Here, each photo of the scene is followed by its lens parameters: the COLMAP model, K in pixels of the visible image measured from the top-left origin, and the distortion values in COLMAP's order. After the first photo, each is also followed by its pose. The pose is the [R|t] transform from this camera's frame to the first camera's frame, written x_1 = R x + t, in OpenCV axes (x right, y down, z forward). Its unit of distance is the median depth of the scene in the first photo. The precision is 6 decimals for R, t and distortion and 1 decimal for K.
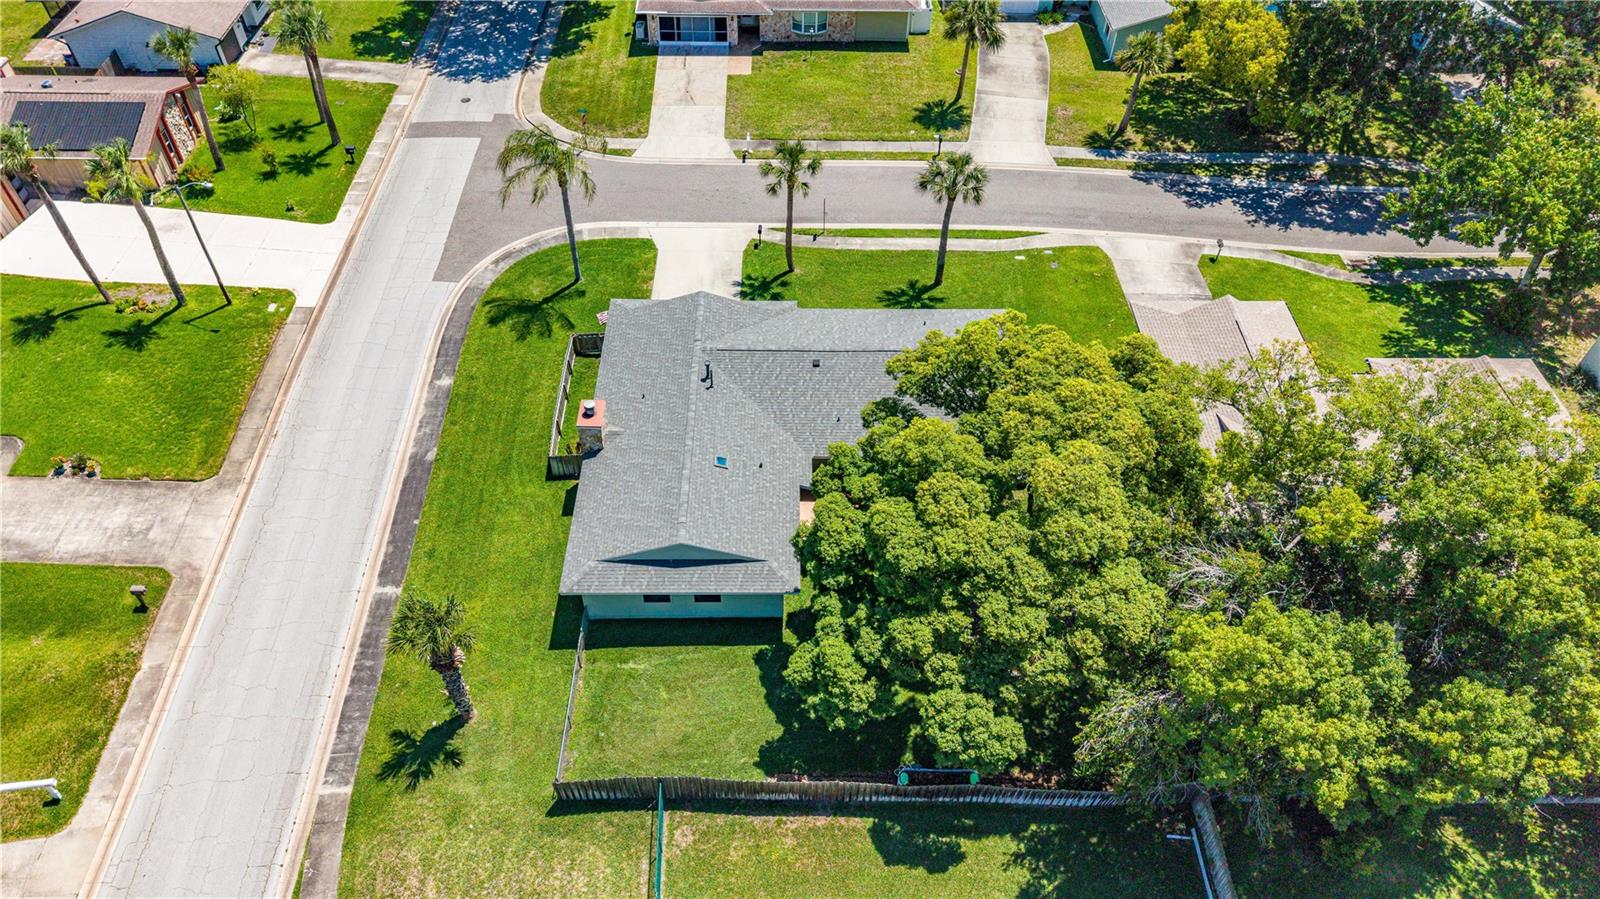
lens RADIAL K [[1077.4, 0, 789.8], [0, 1077.4, 455.4], [0, 0, 1]] dist [0.016400, -0.004203]
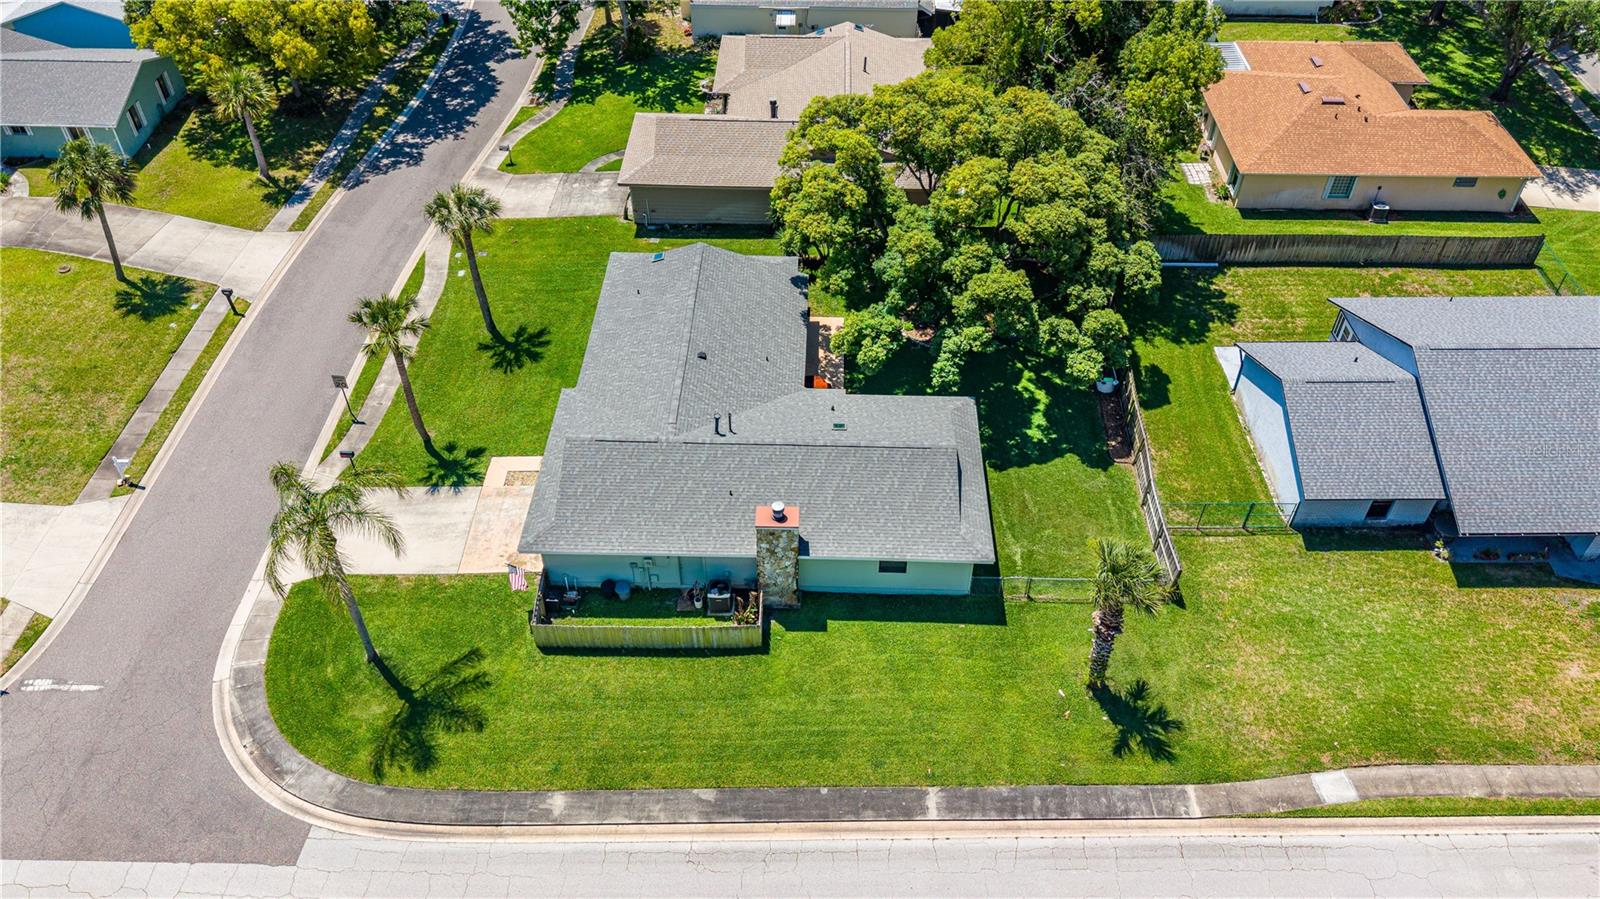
lens RADIAL K [[1166.3, 0, 800.0], [0, 1166.3, 449.5], [0, 0, 1]] dist [0.015710, -0.004891]
pose [[0.033593, -0.701796, 0.711585, -0.639041], [0.732538, 0.501641, 0.460157, -0.380829], [-0.679897, 0.505805, 0.530944, 0.368133]]
